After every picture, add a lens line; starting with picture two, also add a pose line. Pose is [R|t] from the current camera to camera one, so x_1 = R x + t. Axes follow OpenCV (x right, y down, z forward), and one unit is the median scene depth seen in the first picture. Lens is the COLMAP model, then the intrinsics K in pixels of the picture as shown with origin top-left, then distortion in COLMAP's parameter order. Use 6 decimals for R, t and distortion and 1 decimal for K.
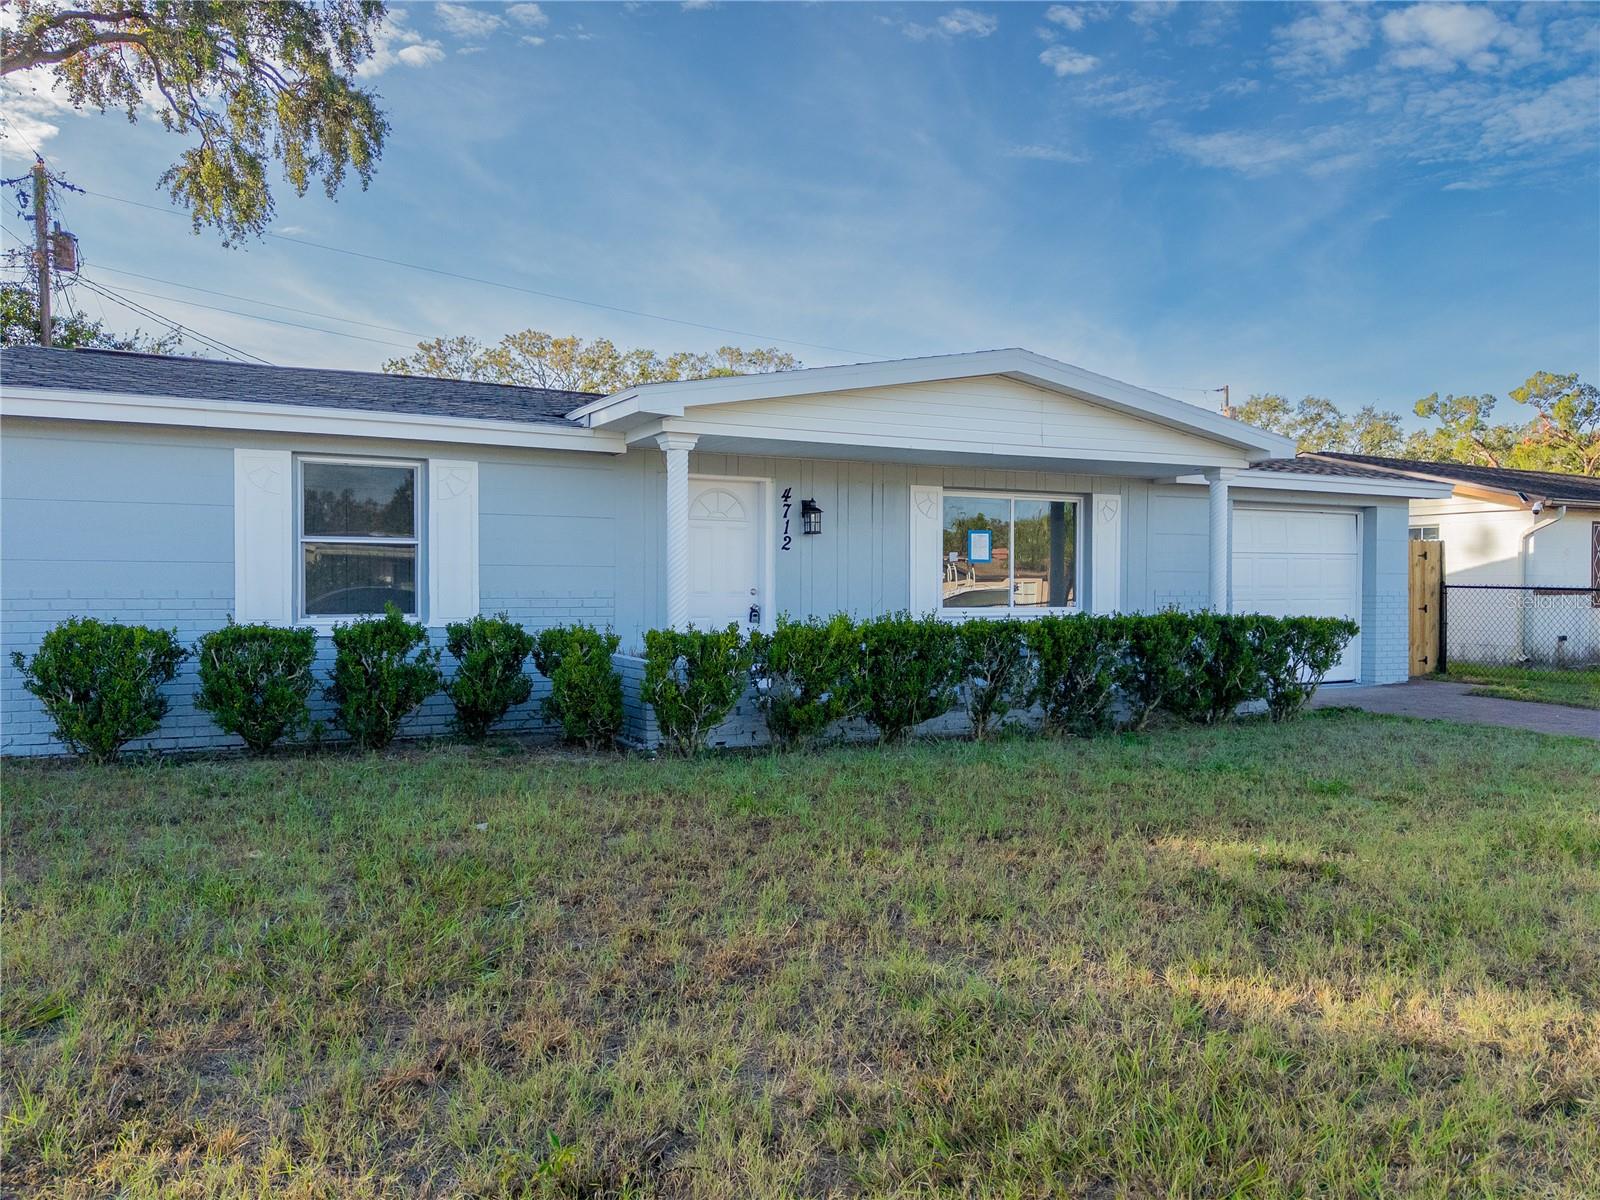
lens RADIAL K [[1108.8, 0, 795.4], [0, 1108.8, 624.0], [0, 0, 1]] dist [0.086285, -0.063018]
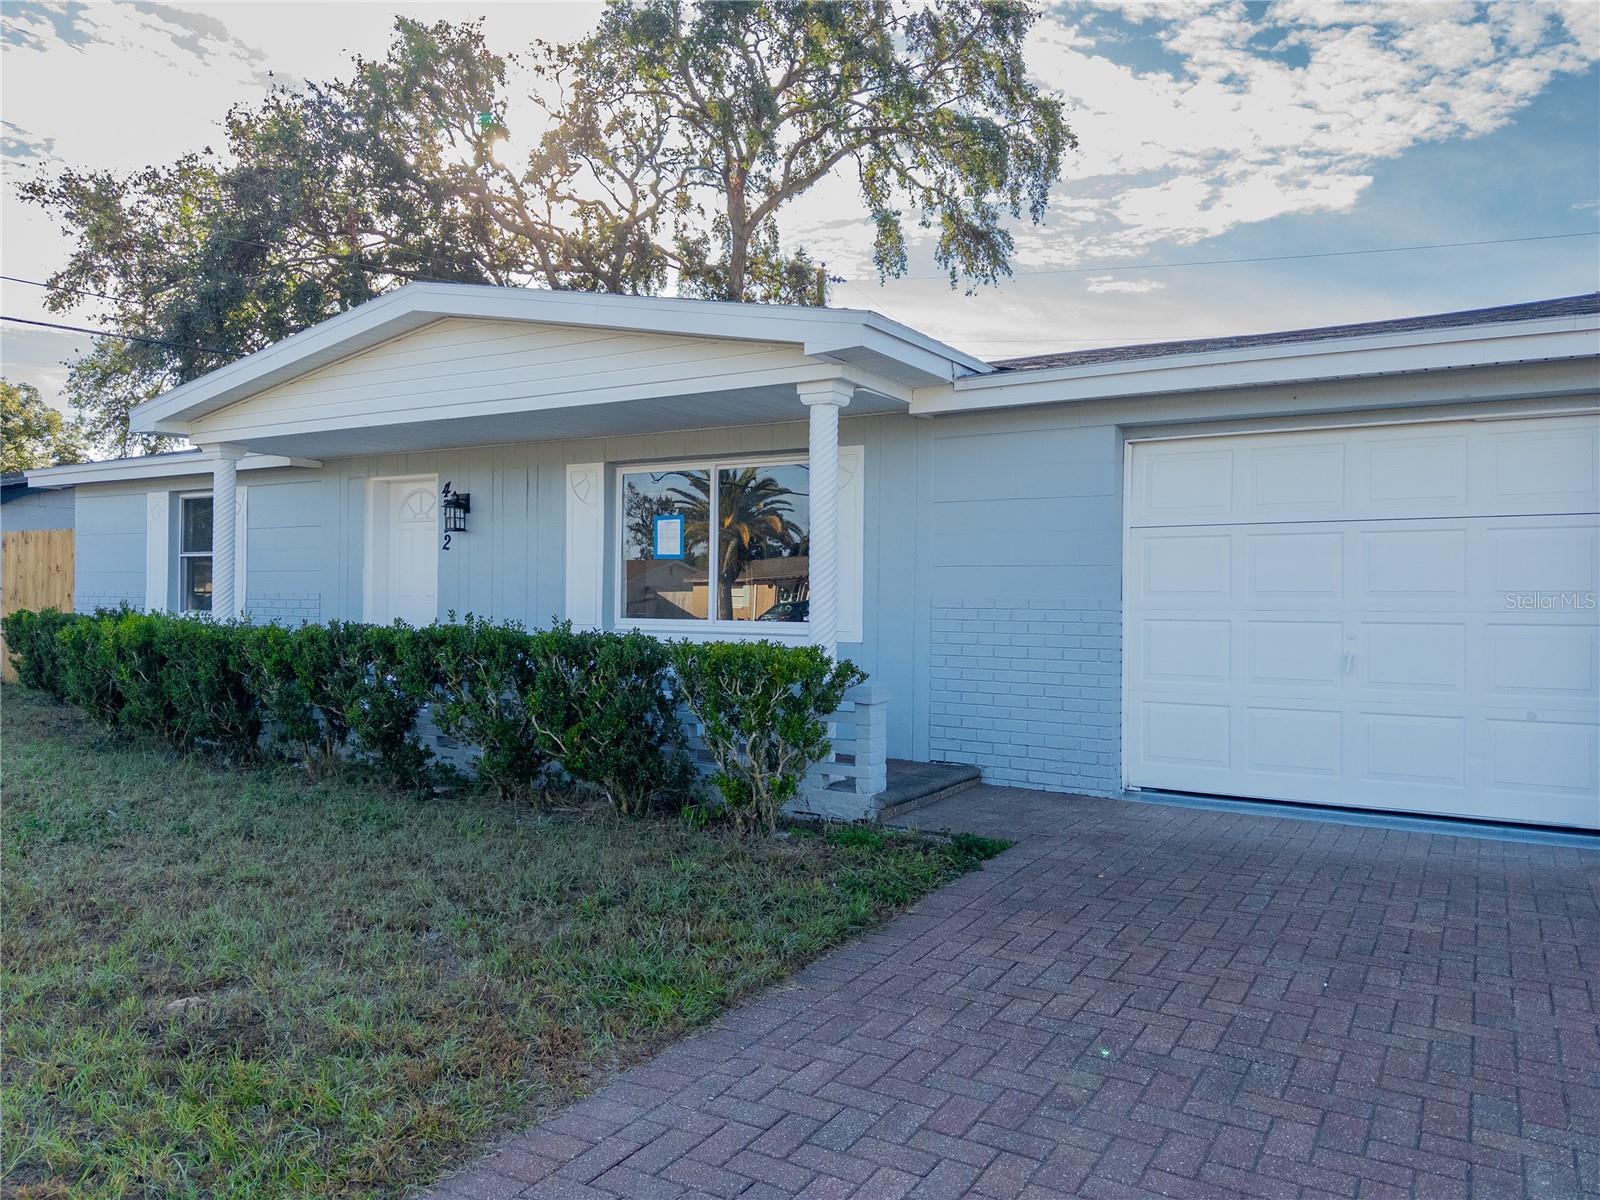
lens RADIAL K [[1127.8, 0, 812.9], [0, 1127.8, 599.4], [0, 0, 1]] dist [0.107551, -0.102023]
pose [[0.536380, 0.004530, -0.843965, 0.900346], [-0.039583, 0.999020, -0.019795, -0.018014], [0.843048, 0.044025, 0.536034, 0.714318]]
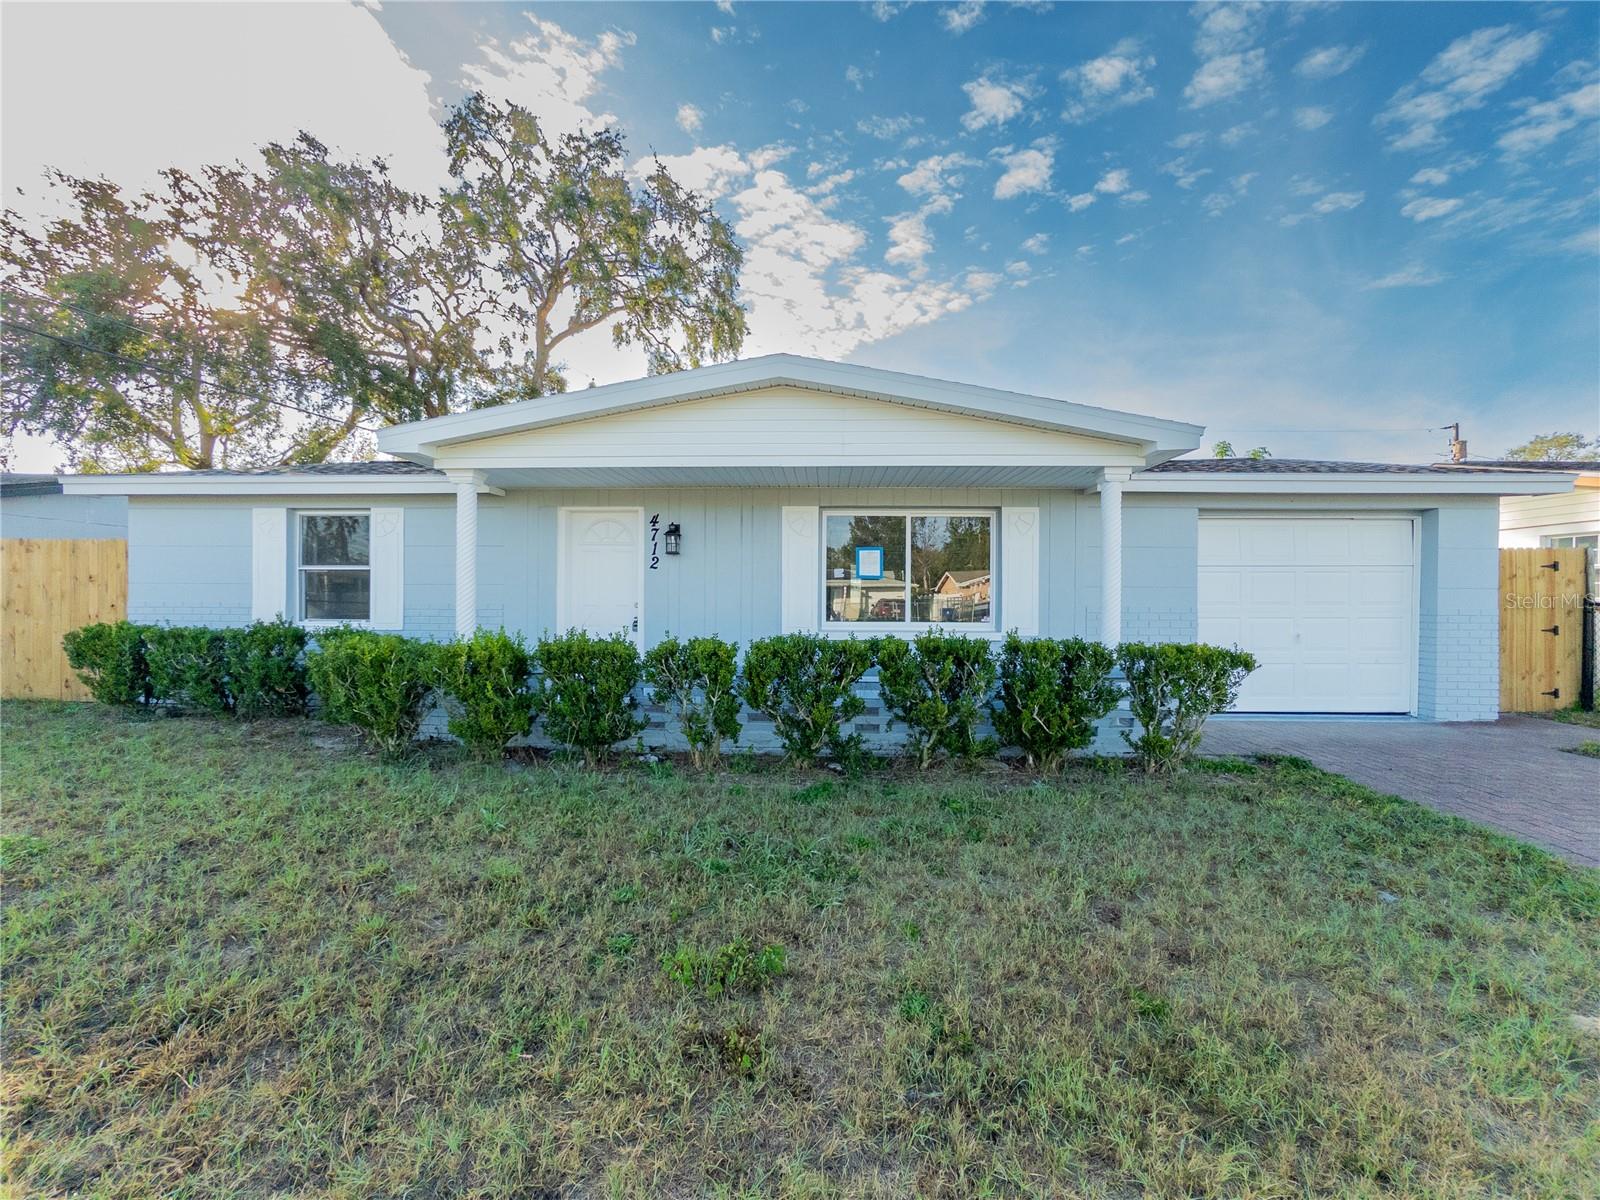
lens RADIAL K [[617.9, 0, 864.8], [0, 617.9, 629.2], [0, 0, 1]] dist [-0.000555, 0.006005]
pose [[0.878119, 0.029008, -0.477562, 0.462897], [-0.020319, 0.999521, 0.023352, -0.022680], [0.478011, -0.010802, 0.878288, 0.515672]]
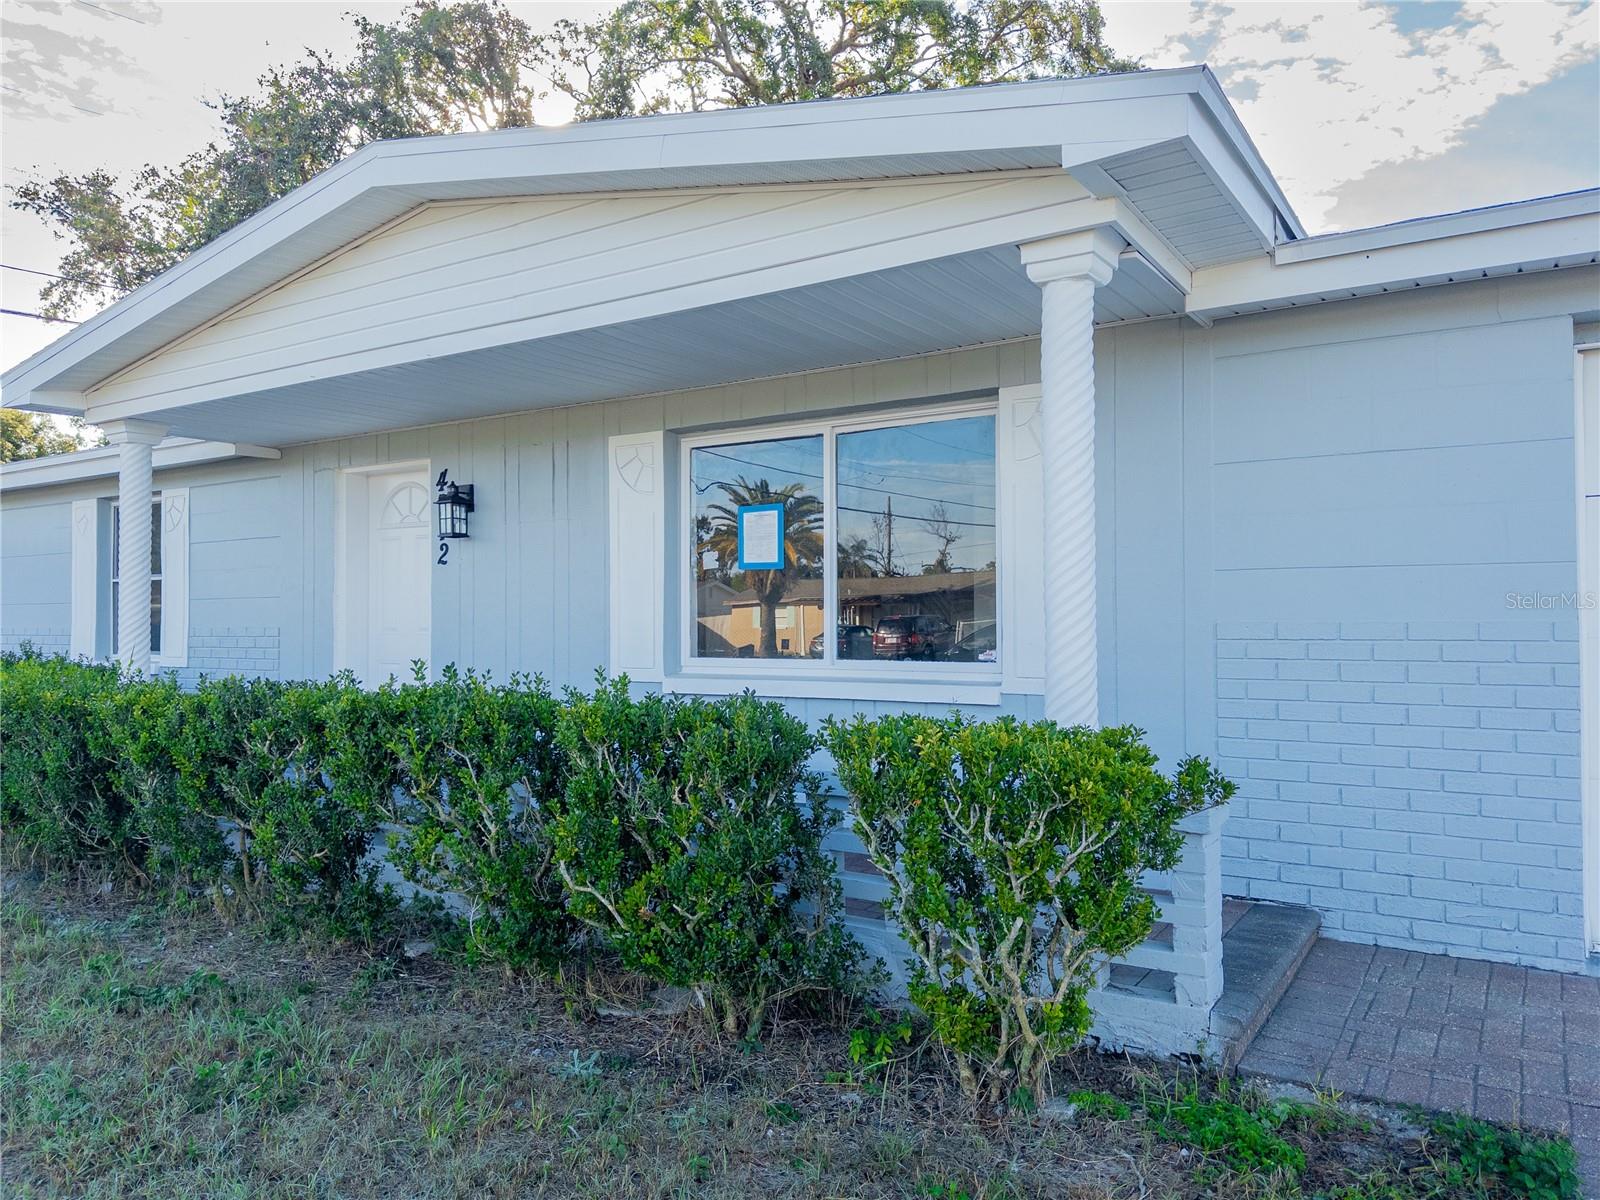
lens RADIAL K [[1127.8, 0, 812.9], [0, 1127.8, 599.4], [0, 0, 1]] dist [0.107551, -0.102023]
pose [[0.512282, -0.019251, -0.858602, 0.646189], [-0.022558, 0.999102, -0.035860, -0.025304], [0.858521, 0.037738, 0.511388, 0.801667]]
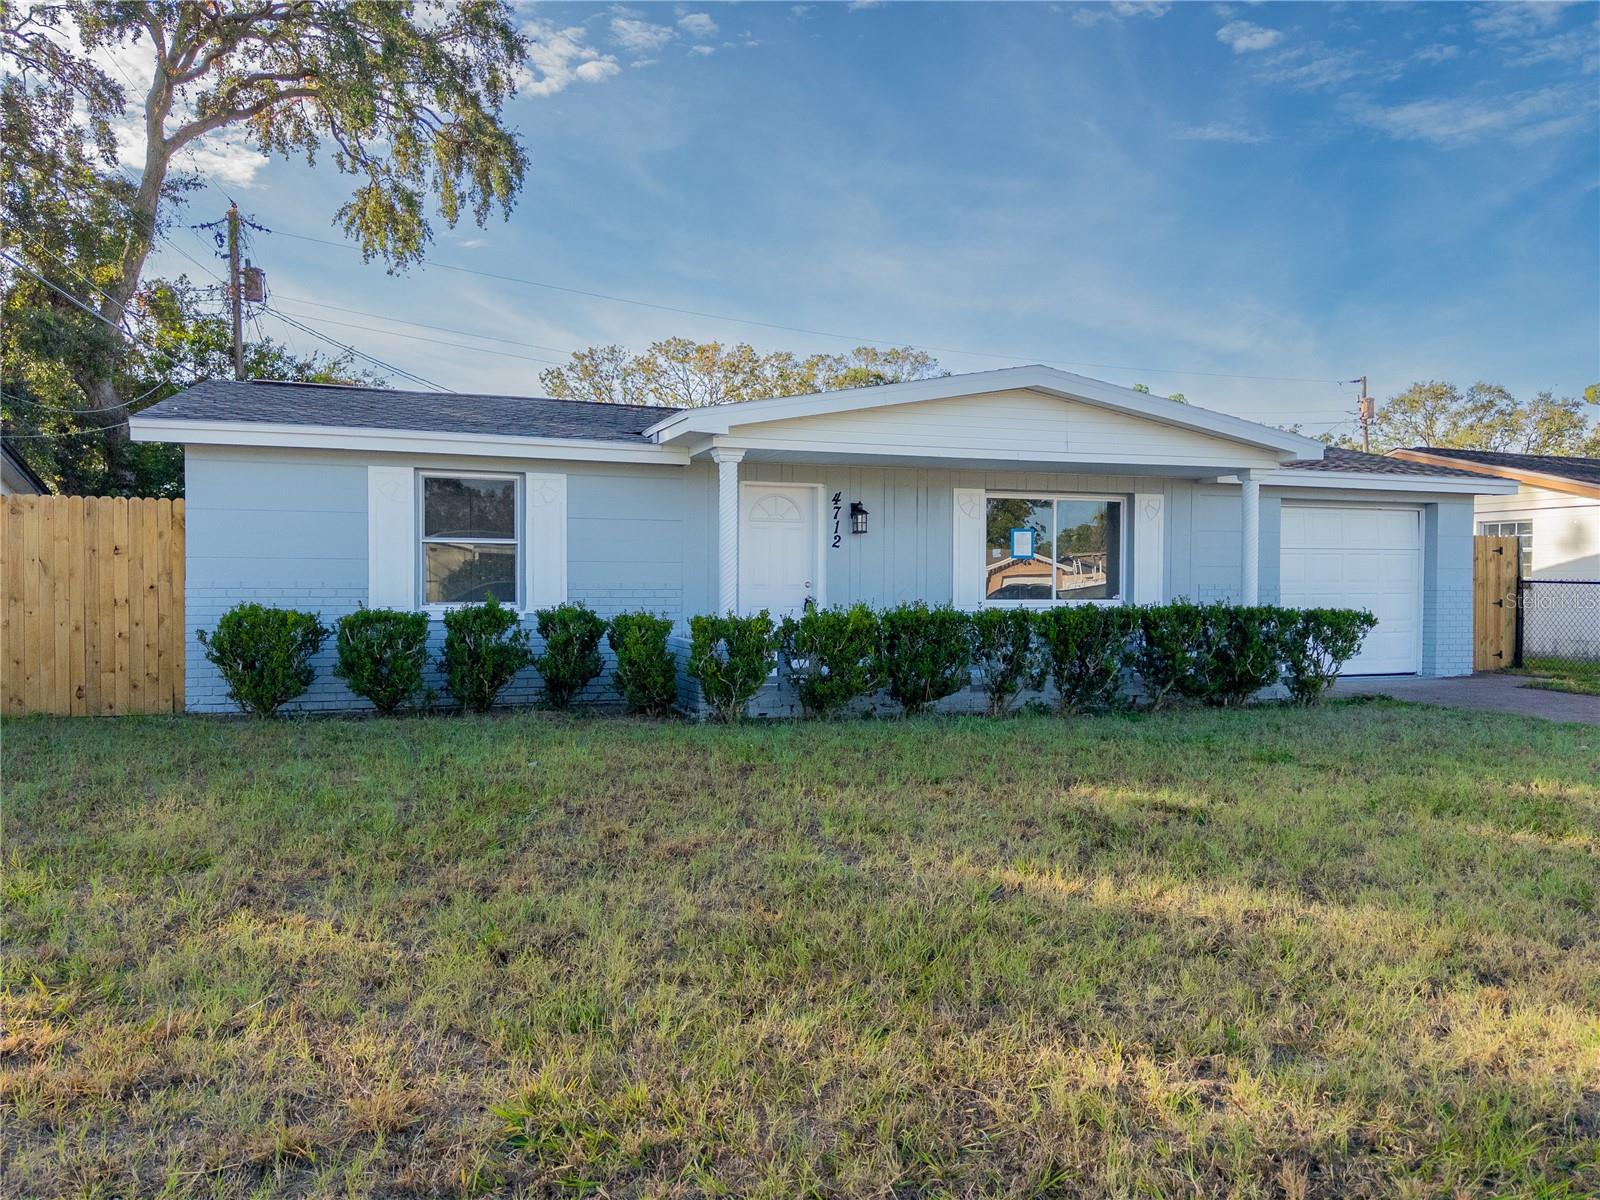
lens RADIAL K [[1127.8, 0, 812.9], [0, 1127.8, 599.4], [0, 0, 1]] dist [0.107551, -0.102023]
pose [[0.991637, 0.001888, -0.129047, 0.110431], [-0.004719, 0.999755, -0.021637, 0.010682], [0.128975, 0.022065, 0.991402, -0.132108]]
